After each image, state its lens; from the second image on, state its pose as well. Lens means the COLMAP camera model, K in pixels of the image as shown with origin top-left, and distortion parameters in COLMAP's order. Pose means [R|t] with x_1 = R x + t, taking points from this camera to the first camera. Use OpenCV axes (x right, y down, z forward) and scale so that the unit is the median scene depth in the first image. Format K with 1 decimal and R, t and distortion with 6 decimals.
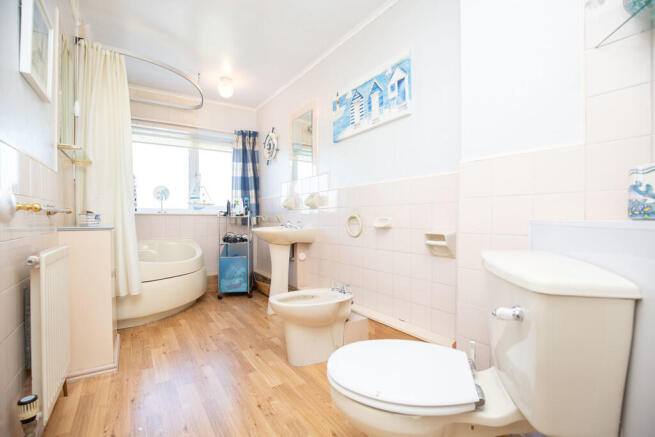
lens RADIAL K [[301.9, 0, 327.9], [0, 301.9, 217.4], [0, 0, 1]] dist [-0.029601, -0.000116]
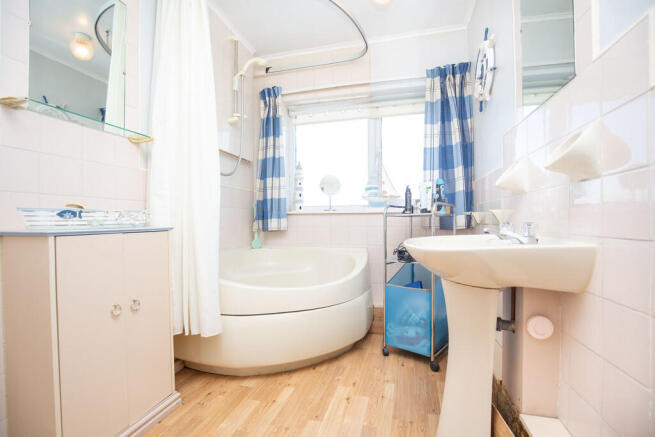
lens RADIAL K [[301.9, 0, 322.4], [0, 301.9, 221.2], [0, 0, 1]] dist [-0.029601, -0.000116]
pose [[0.660523, -0.001714, -0.750804, -0.001016], [0.002403, 0.999997, -0.000168, 0.009334], [0.750802, -0.001693, 0.660525, 0.445924]]
